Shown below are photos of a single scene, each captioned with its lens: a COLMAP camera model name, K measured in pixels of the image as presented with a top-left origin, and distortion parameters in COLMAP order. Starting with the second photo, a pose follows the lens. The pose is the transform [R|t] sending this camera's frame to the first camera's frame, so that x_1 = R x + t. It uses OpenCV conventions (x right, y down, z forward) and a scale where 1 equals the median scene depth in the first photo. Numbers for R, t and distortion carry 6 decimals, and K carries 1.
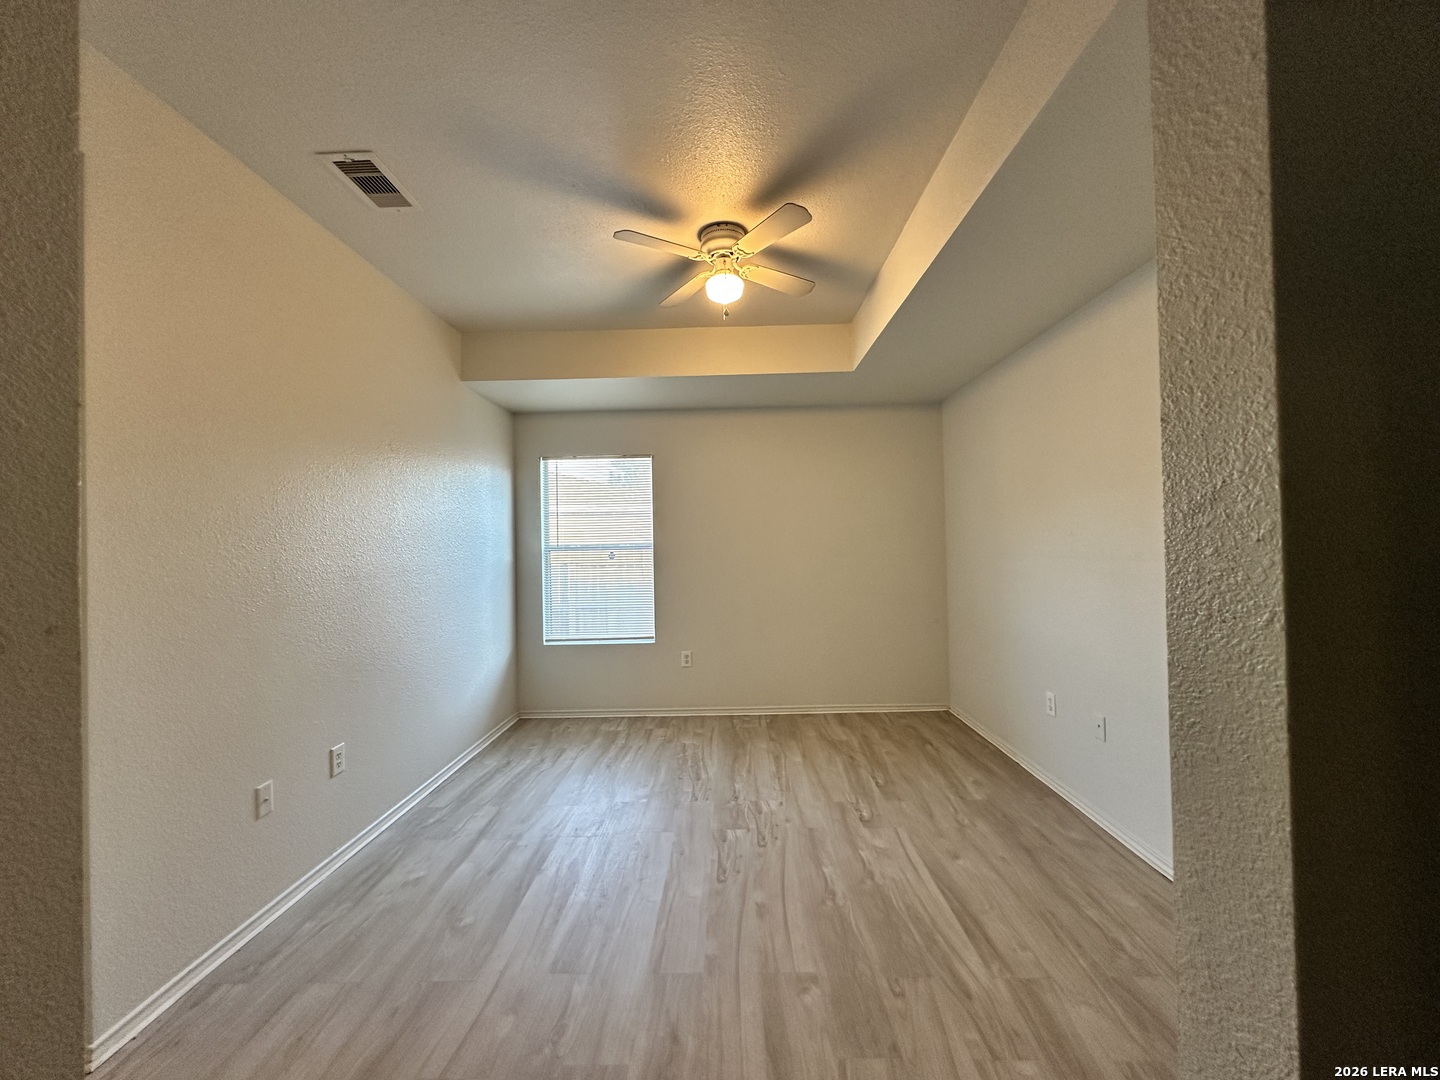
lens RADIAL K [[573.2, 0, 720.0], [0, 573.2, 540.0], [0, 0, 1]] dist [-0.001232, -0.000286]
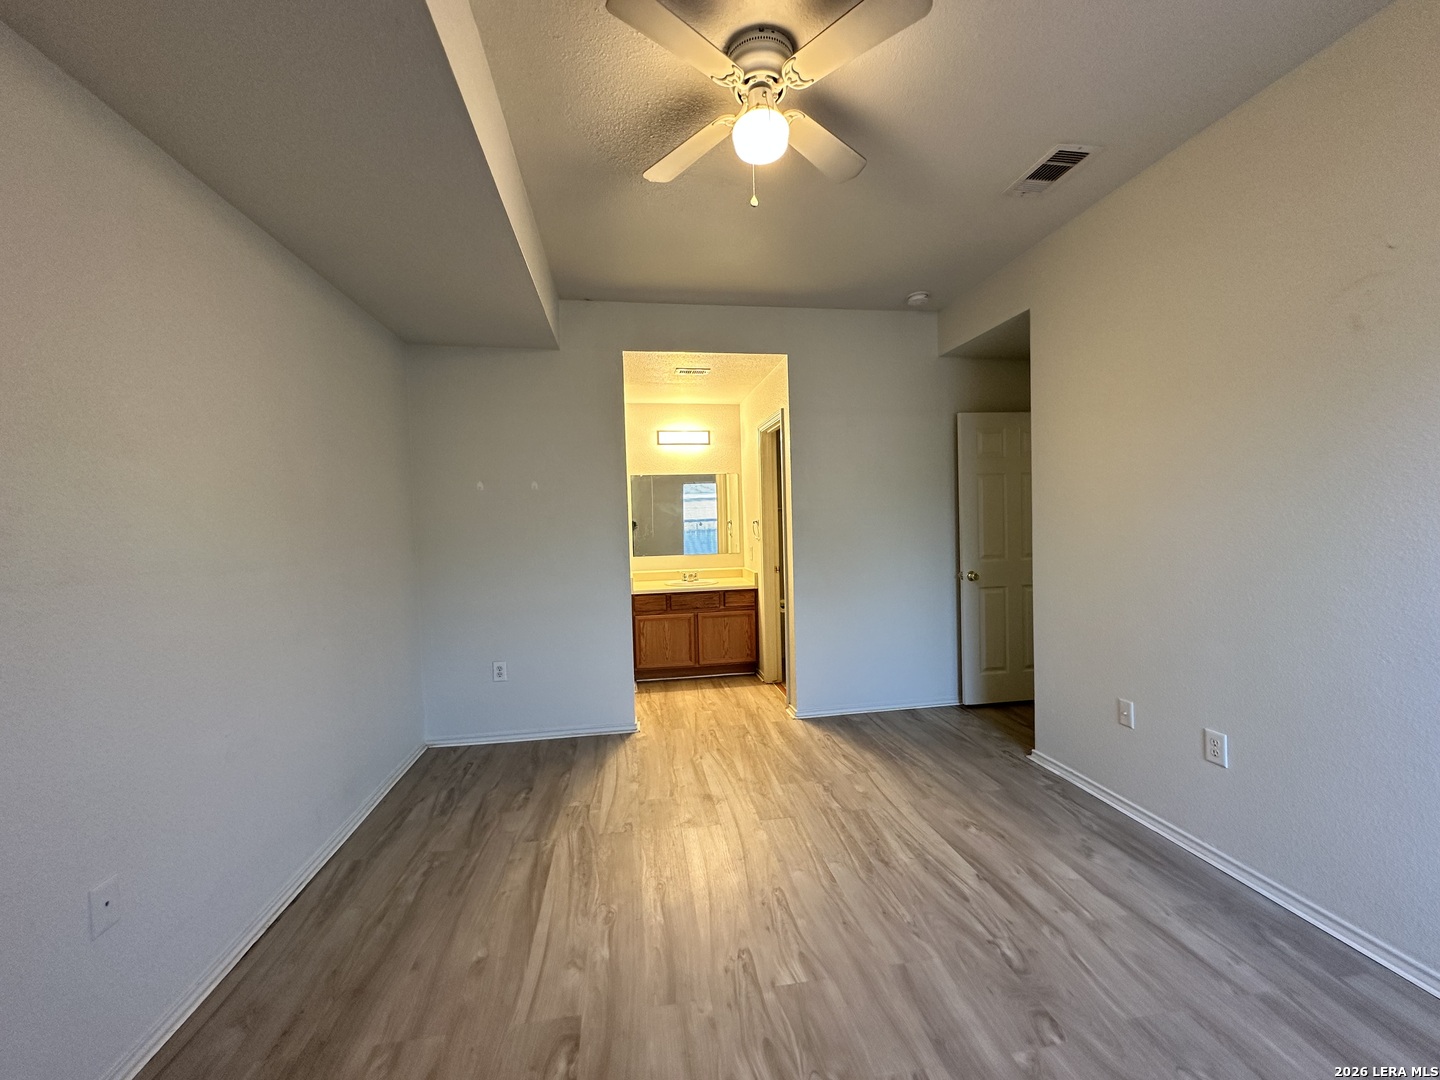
lens RADIAL K [[573.2, 0, 720.0], [0, 573.2, 540.0], [0, 0, 1]] dist [-0.001232, -0.000286]
pose [[-0.982942, 0.052346, -0.176311, 0.210716], [0.047432, 0.998363, 0.031974, 0.007046], [0.177696, 0.023066, -0.983815, 1.757688]]
